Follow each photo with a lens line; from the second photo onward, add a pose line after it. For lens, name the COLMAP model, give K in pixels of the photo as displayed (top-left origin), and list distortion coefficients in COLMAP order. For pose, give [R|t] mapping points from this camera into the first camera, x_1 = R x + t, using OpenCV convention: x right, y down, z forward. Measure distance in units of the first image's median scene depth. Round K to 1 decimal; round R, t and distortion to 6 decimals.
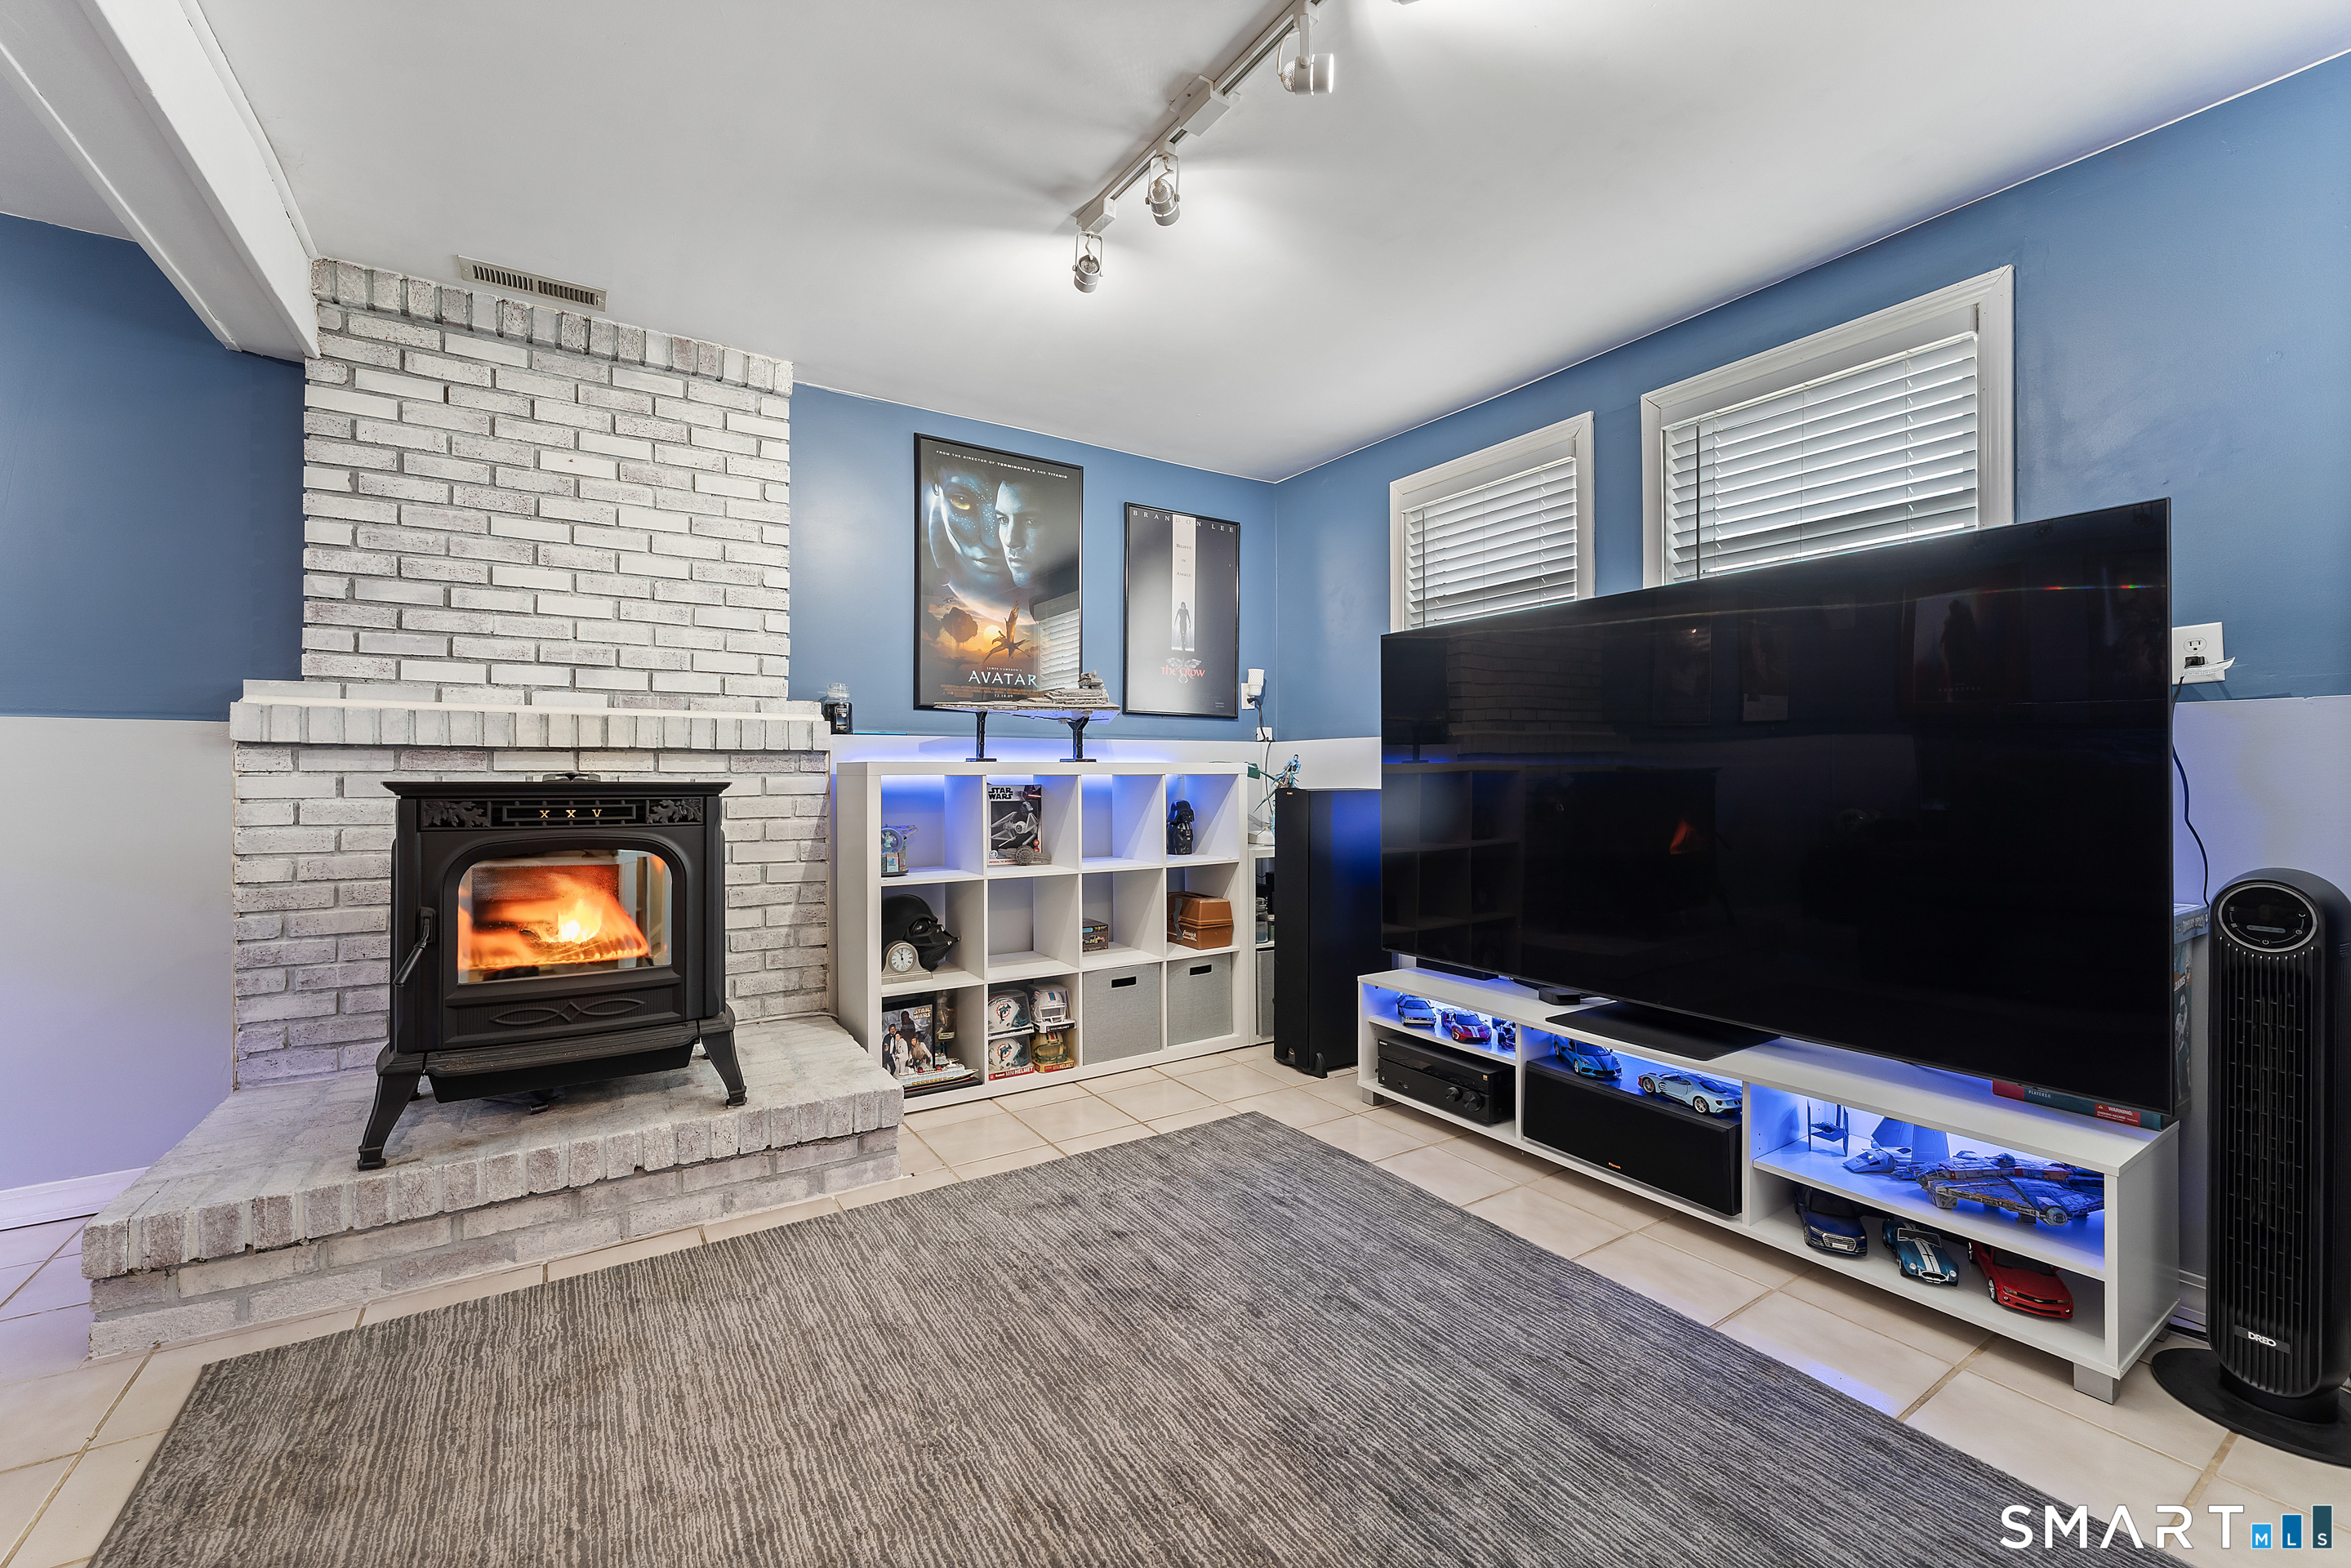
lens RADIAL K [[946.8, 0, 1169.1], [0, 946.8, 763.0], [0, 0, 1]] dist [0.000277, 0.000002]
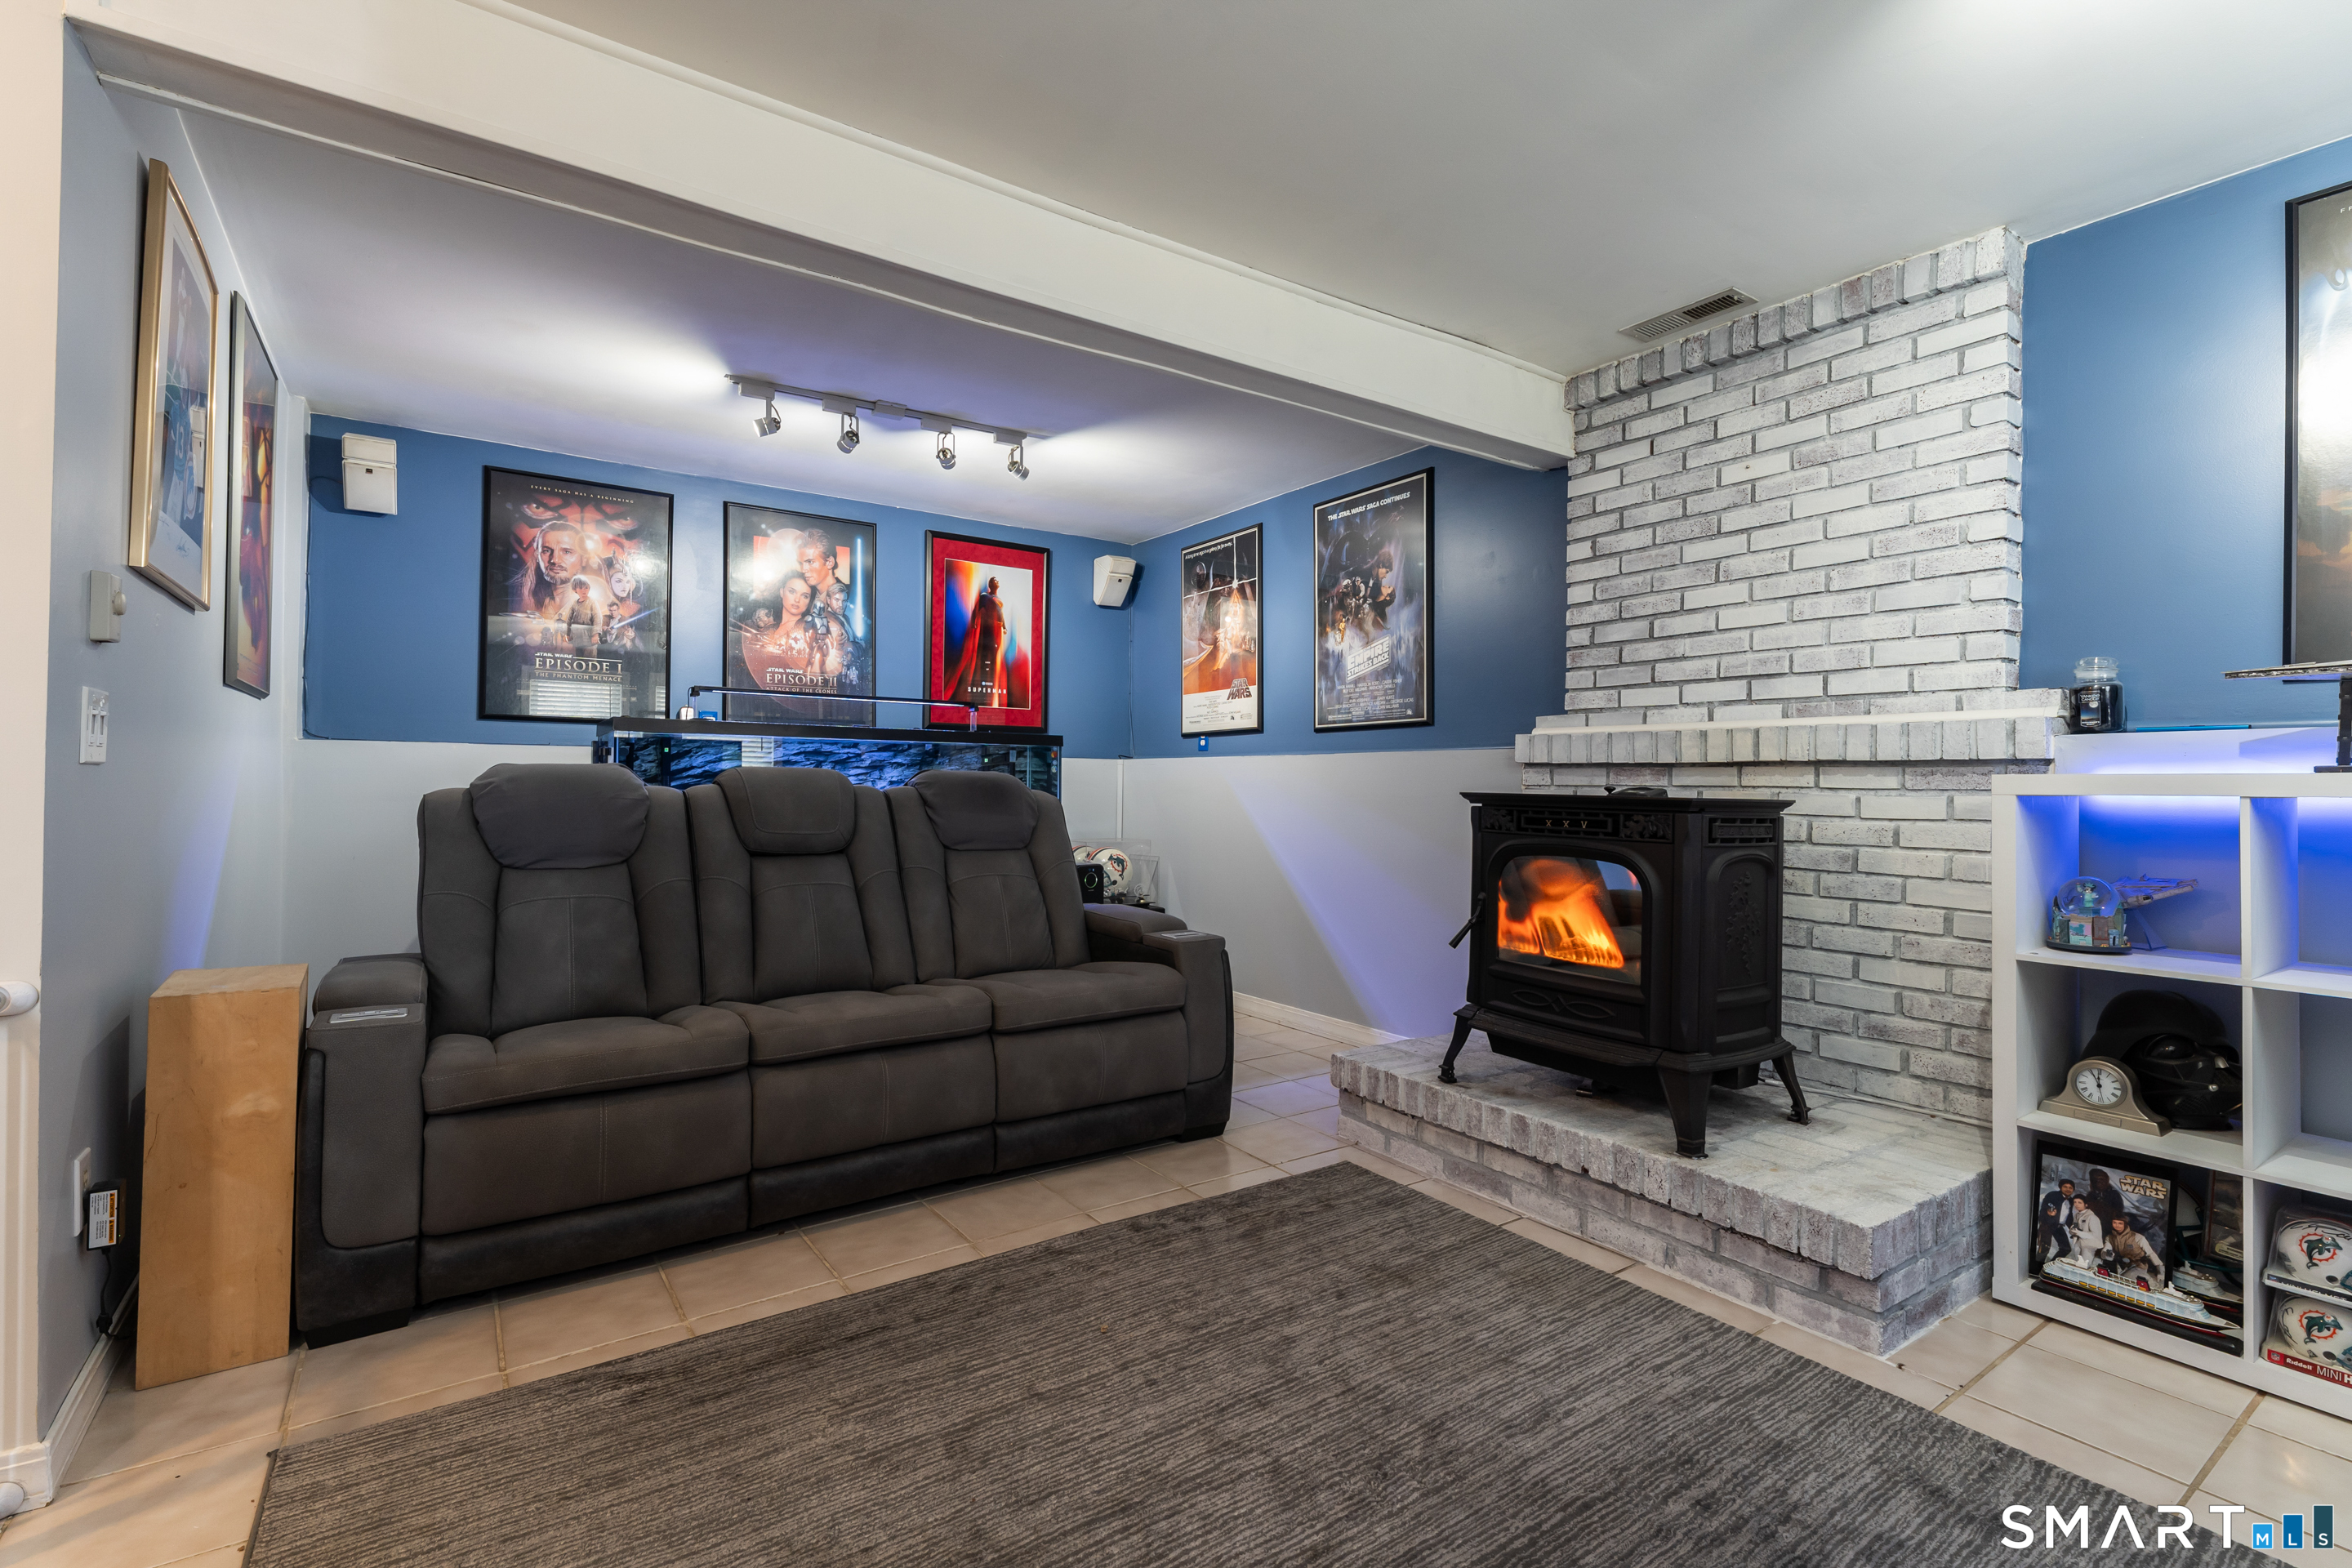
lens RADIAL K [[1056.0, 0, 1179.7], [0, 1056.0, 761.2], [0, 0, 1]] dist [-0.000498, -0.000047]
pose [[0.036035, -0.020319, -0.999144, 0.447641], [0.001437, 0.999793, -0.020280, 0.003838], [0.999349, -0.000705, 0.036057, 0.398825]]
